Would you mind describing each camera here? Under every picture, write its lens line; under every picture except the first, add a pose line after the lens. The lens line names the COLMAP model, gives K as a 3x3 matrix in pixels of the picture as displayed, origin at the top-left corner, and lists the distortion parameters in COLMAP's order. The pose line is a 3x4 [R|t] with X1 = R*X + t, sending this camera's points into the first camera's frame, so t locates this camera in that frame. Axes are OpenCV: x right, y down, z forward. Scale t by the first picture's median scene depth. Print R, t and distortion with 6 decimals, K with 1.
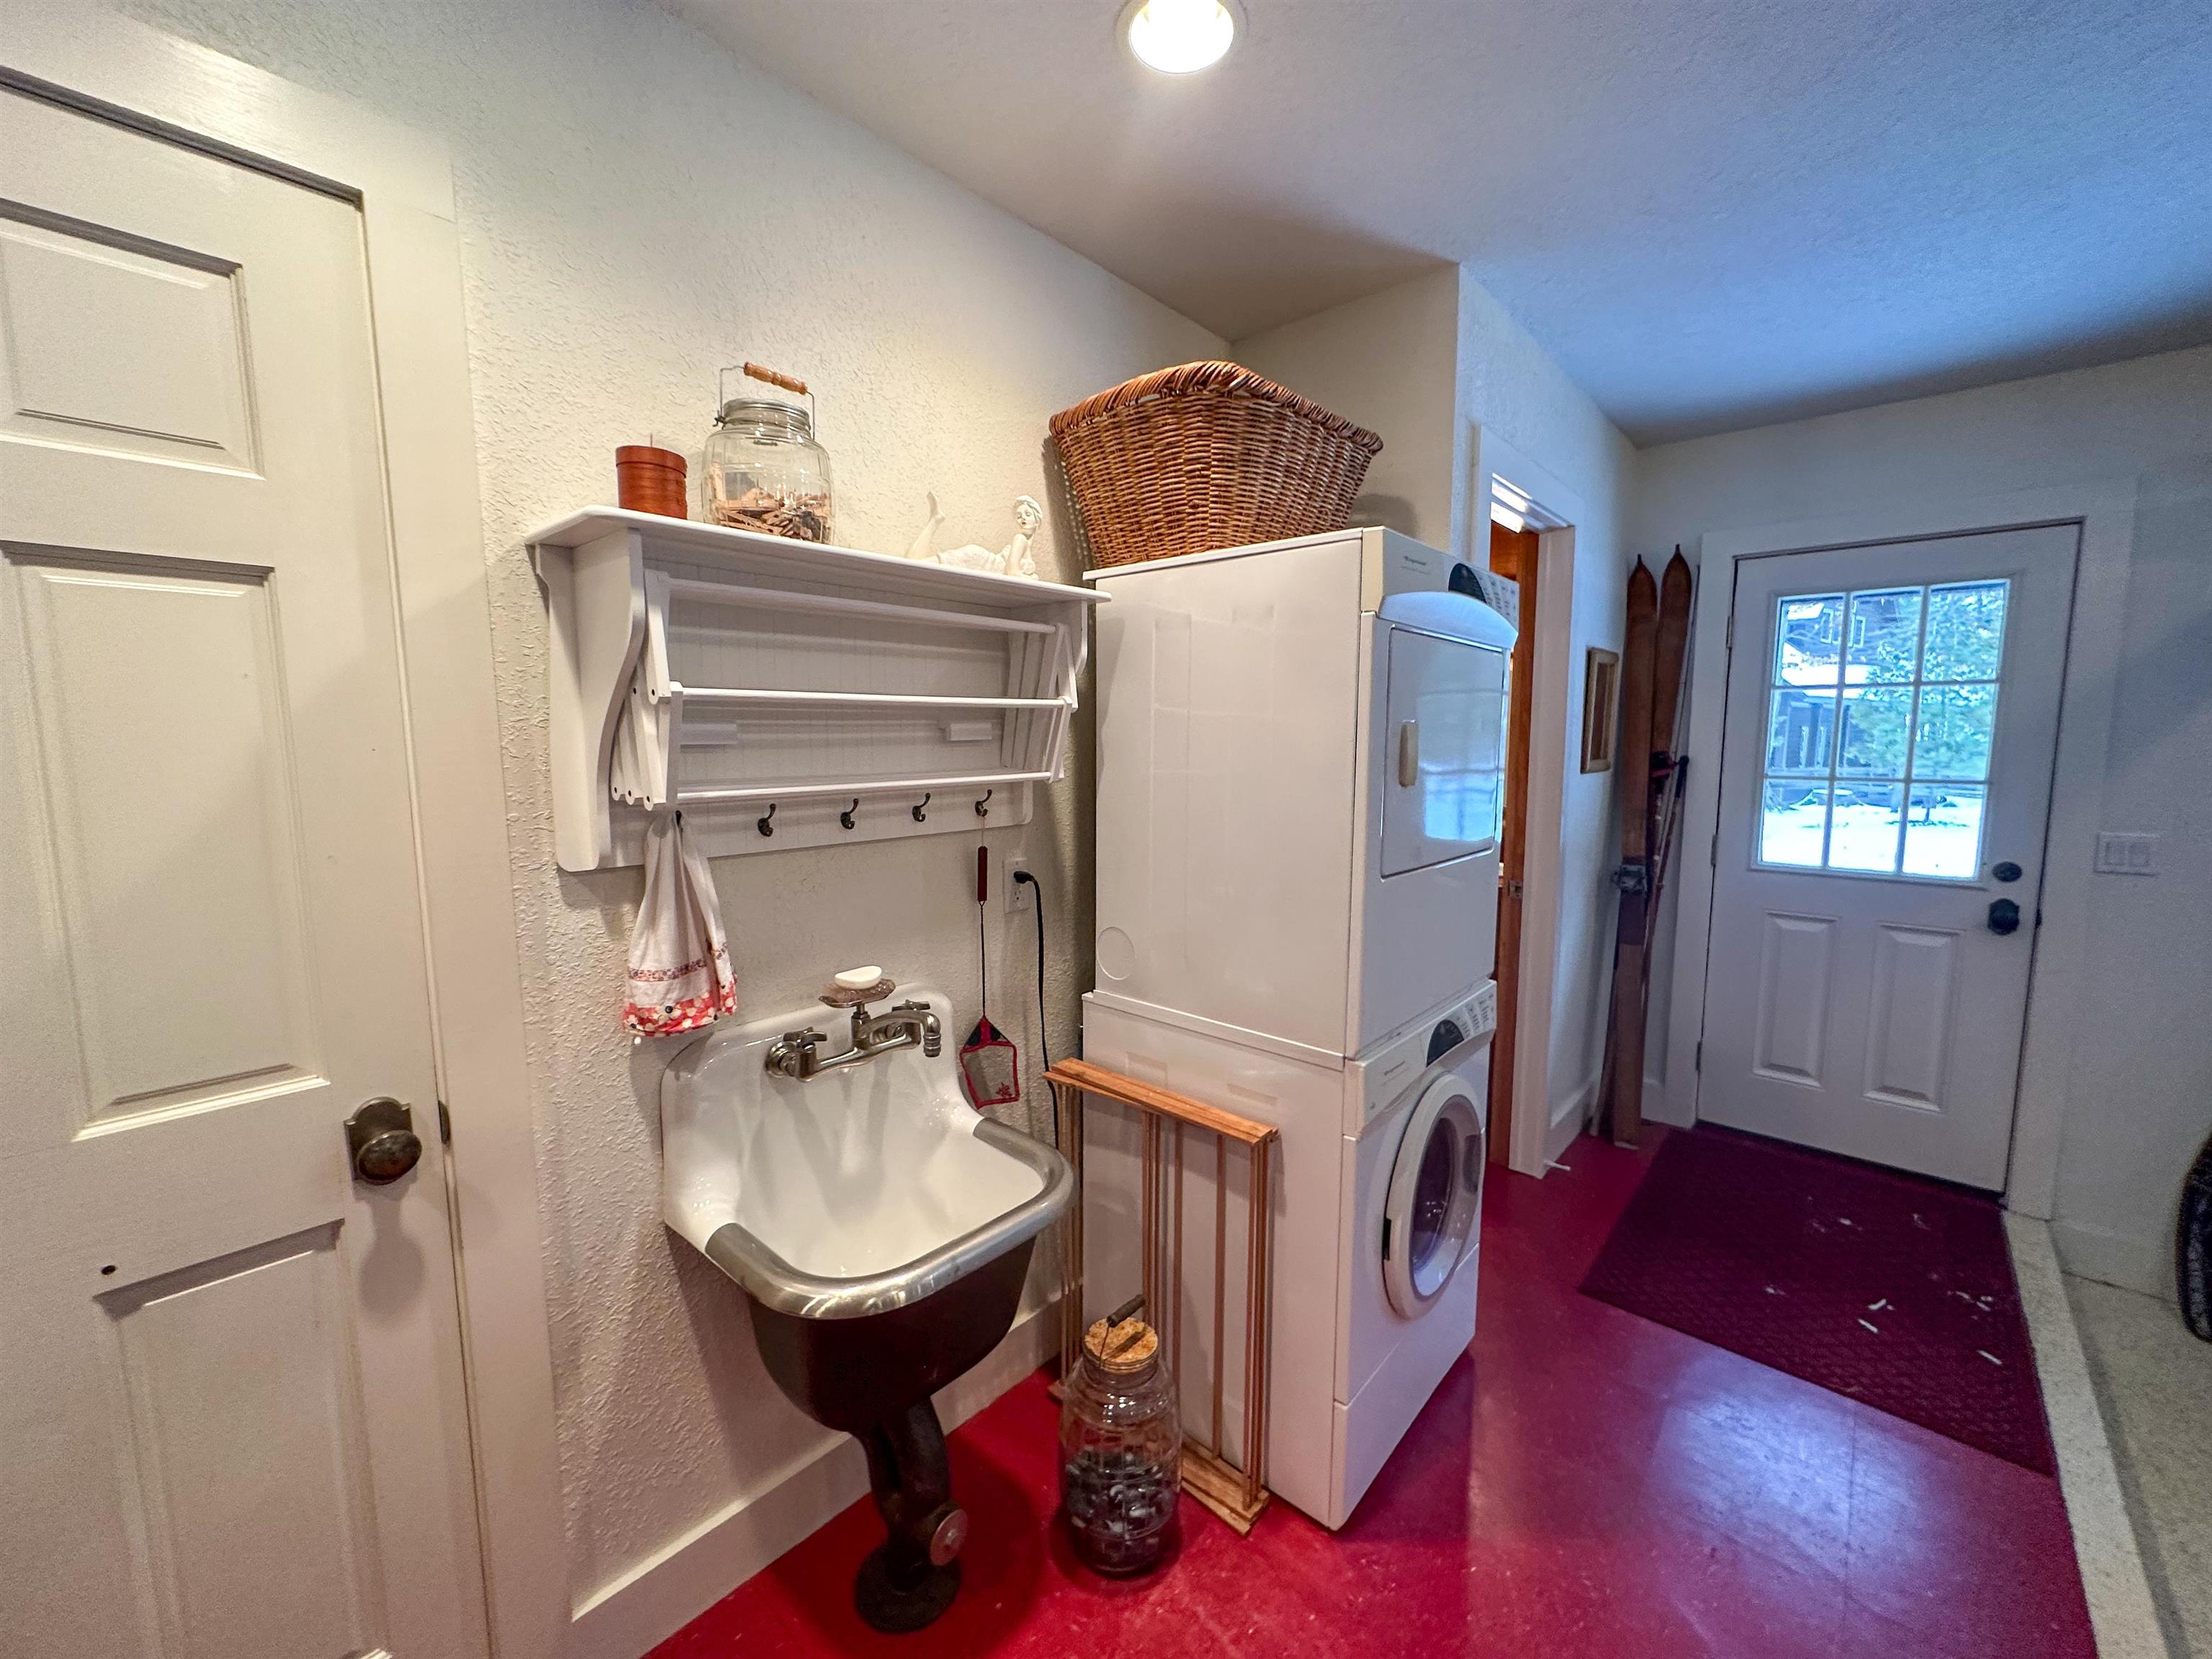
lens RADIAL K [[882.4, 0, 1105.2], [0, 882.4, 826.6], [0, 0, 1]] dist [-0.003936, -0.000016]
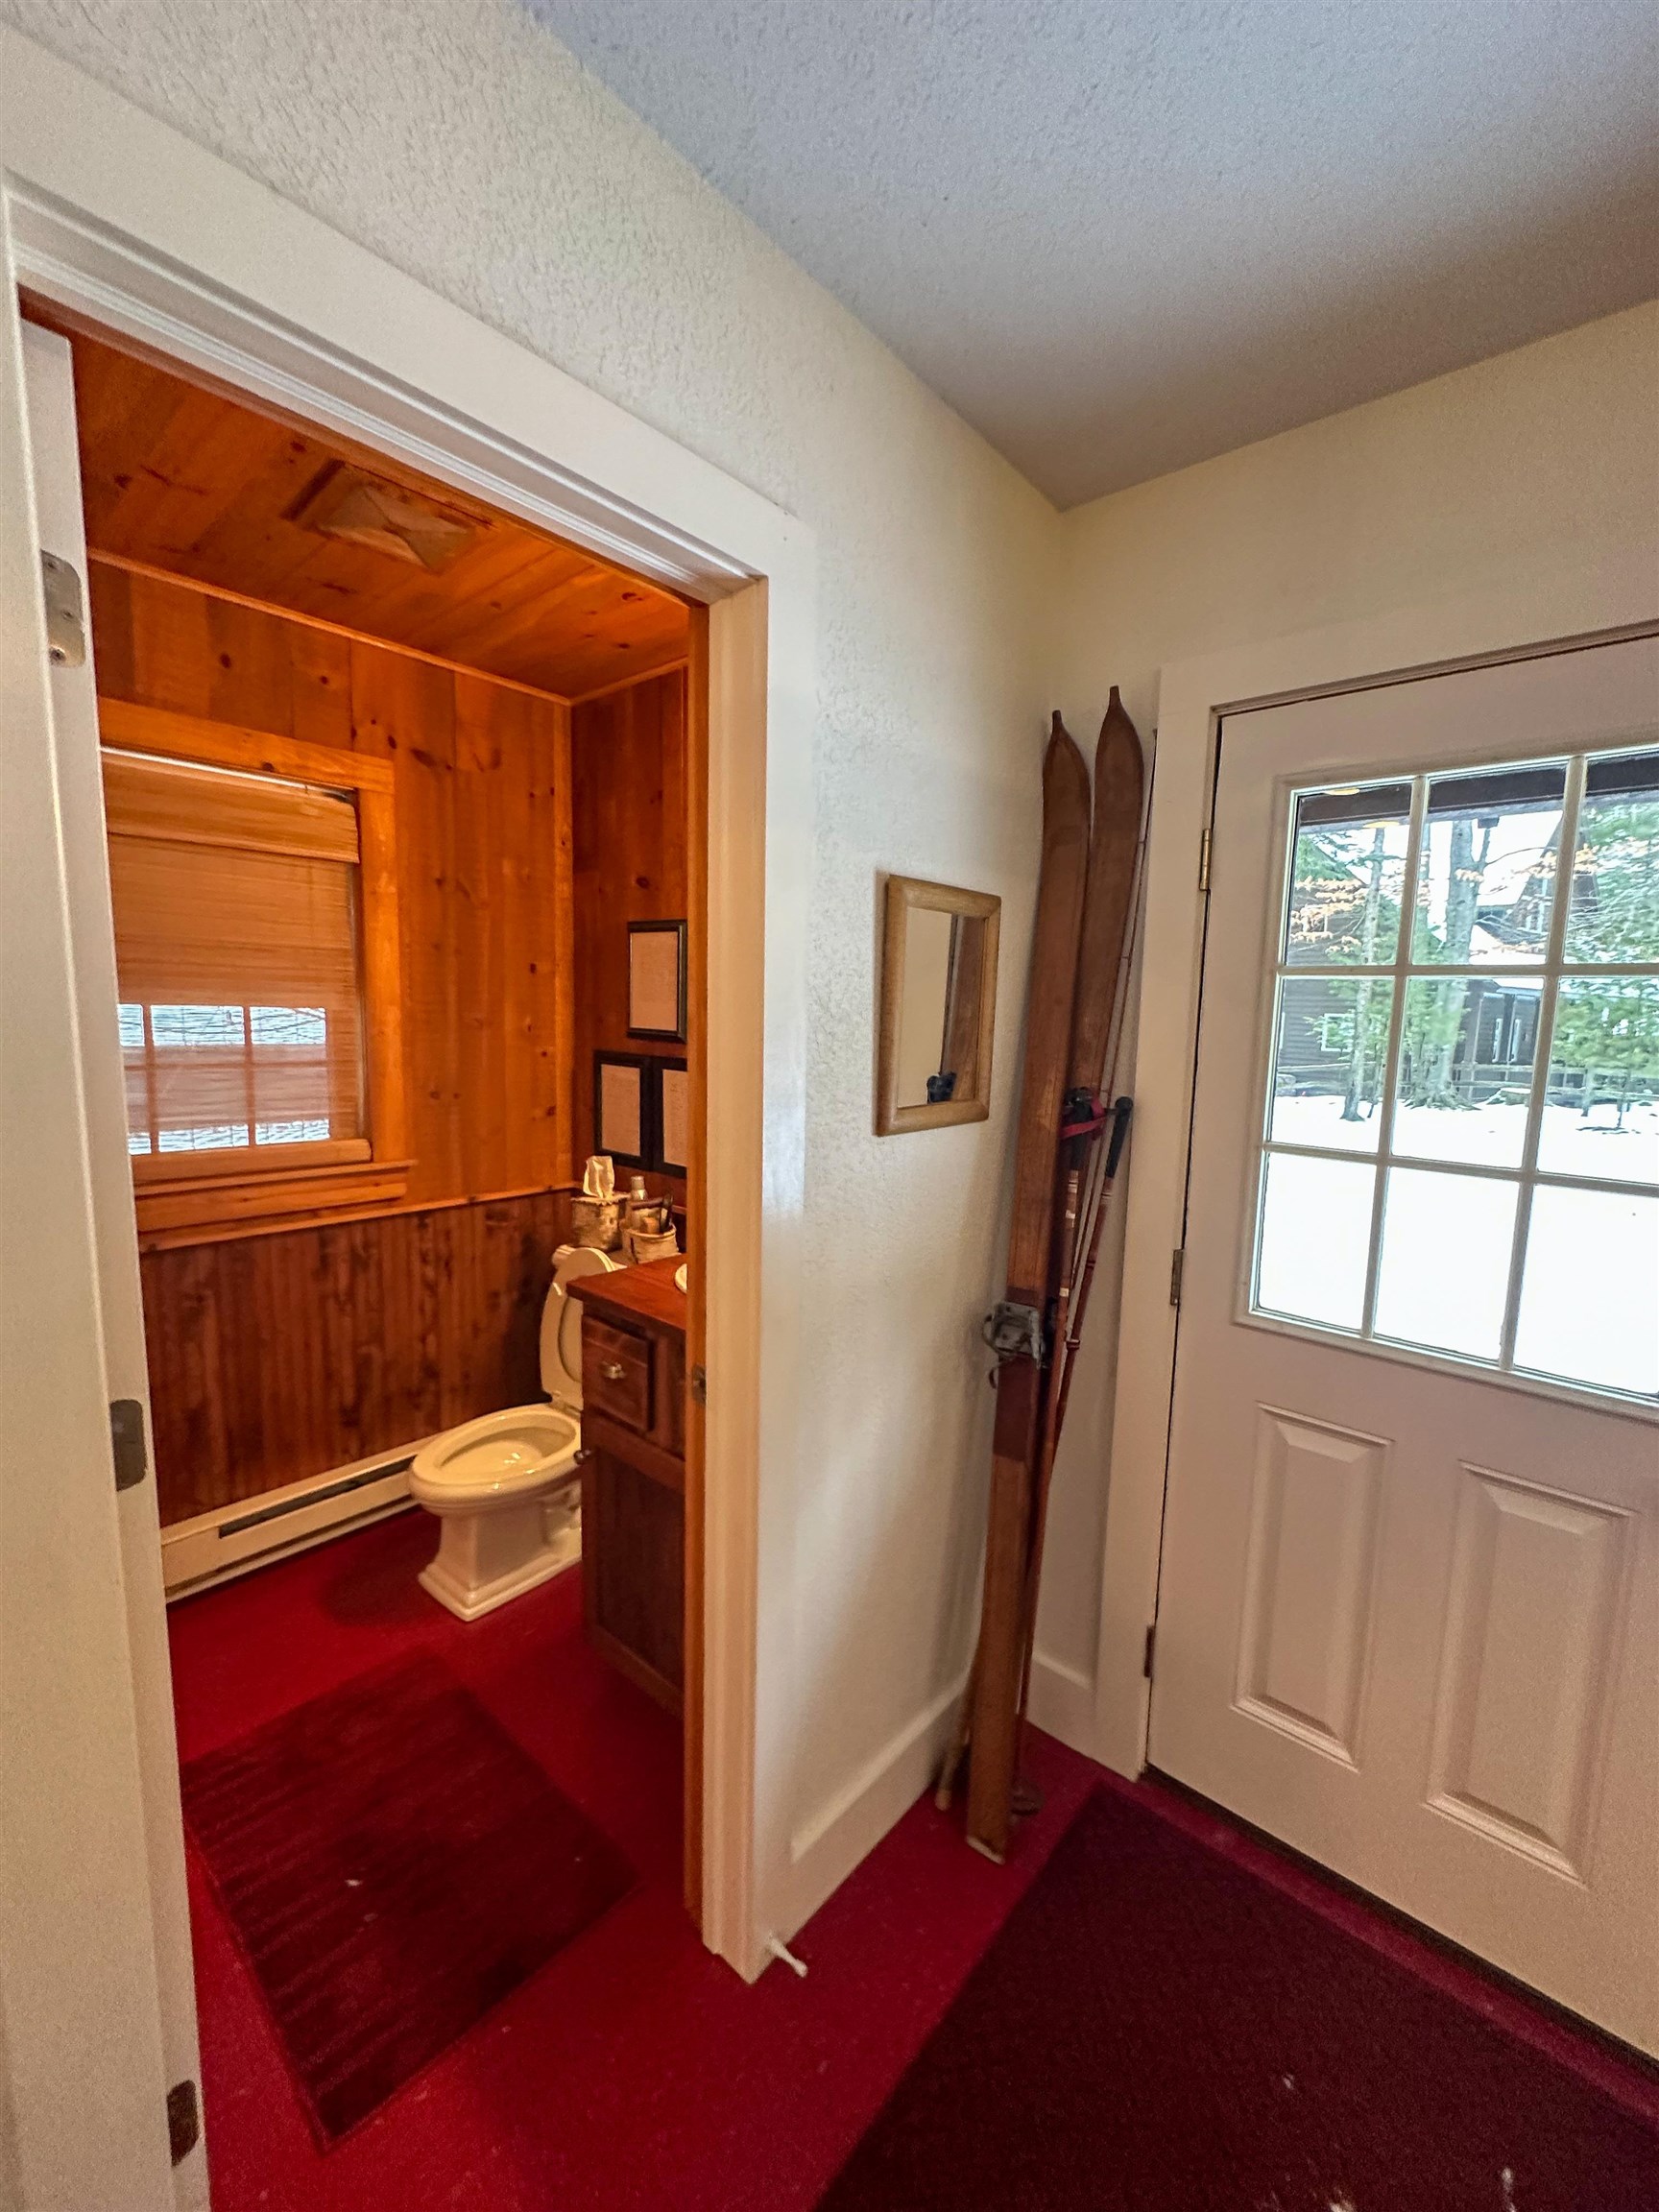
lens RADIAL K [[882.4, 0, 835.6], [0, 882.4, 1111.0], [0, 0, 1]] dist [-0.003936, -0.000016]
pose [[0.999555, 0.021267, 0.020934, 0.476738], [-0.021502, 0.999707, 0.011075, -0.074318], [-0.020692, -0.011520, 0.999720, 0.482436]]
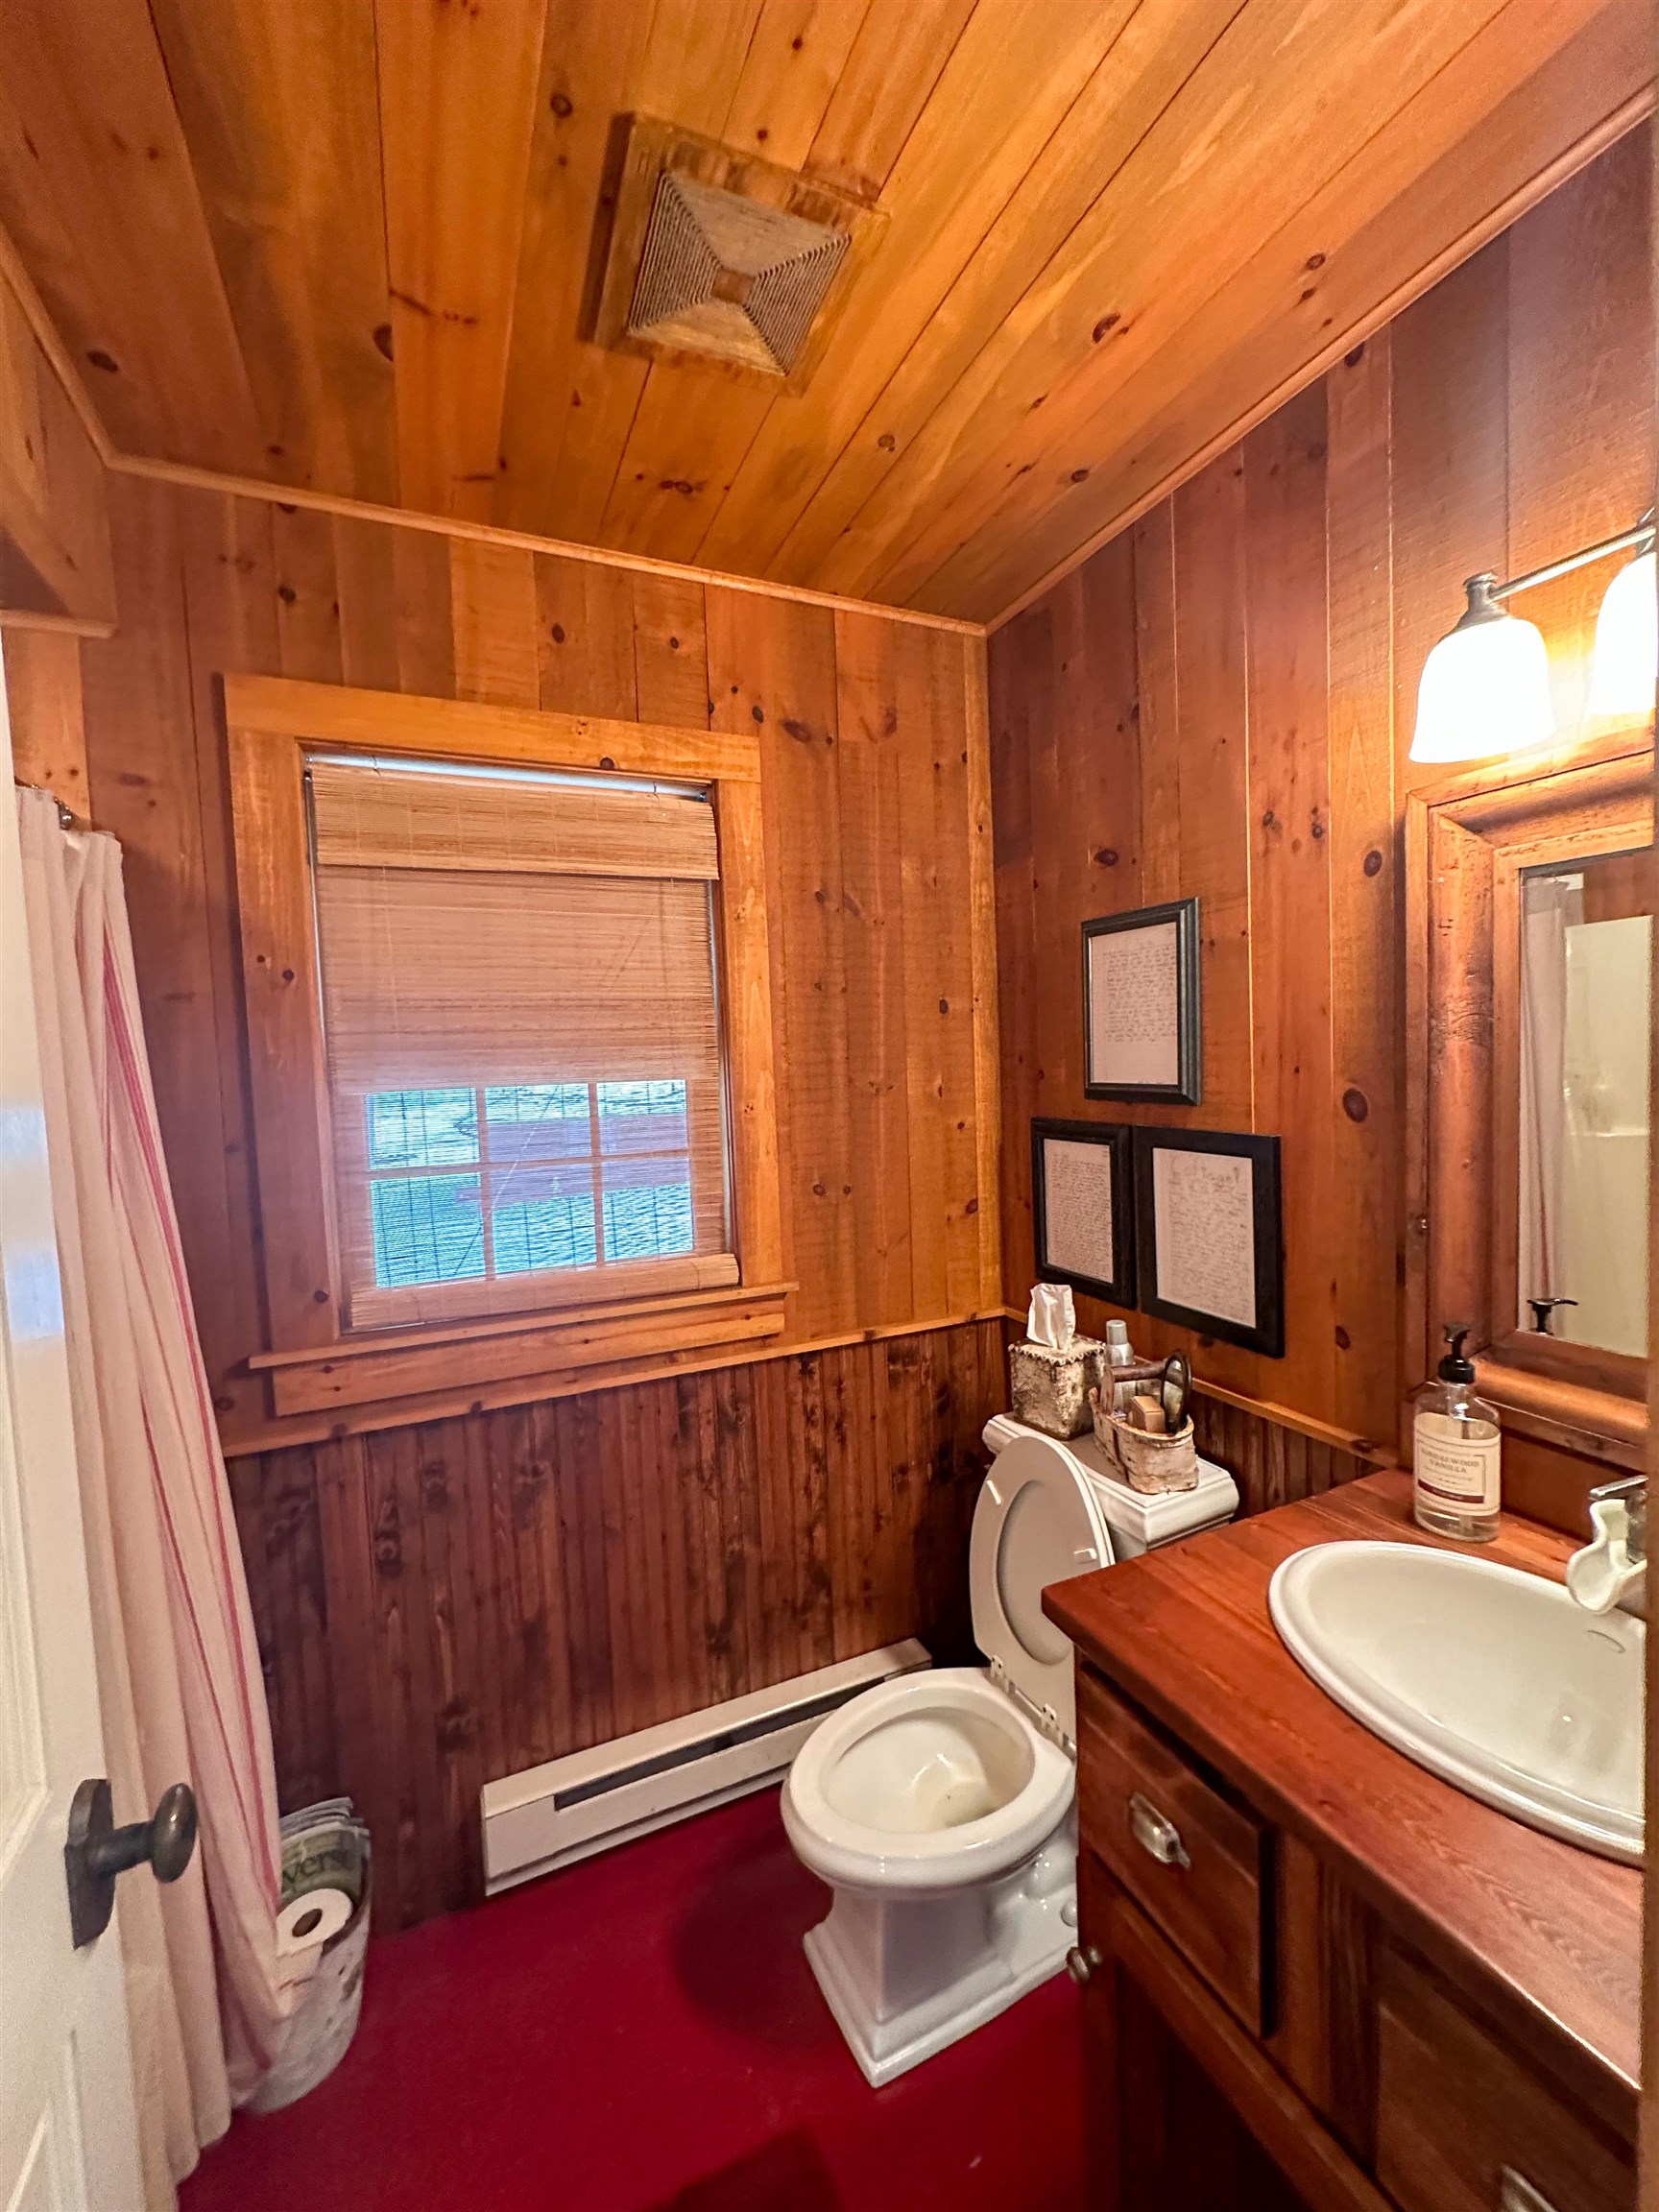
lens RADIAL K [[882.4, 0, 831.2], [0, 882.4, 1109.5], [0, 0, 1]] dist [-0.003936, -0.000016]
pose [[0.915681, -0.017205, -0.401537, 0.431391], [-0.000304, 0.999053, -0.043500, -0.085119], [0.401905, 0.039955, 0.914809, 0.600923]]
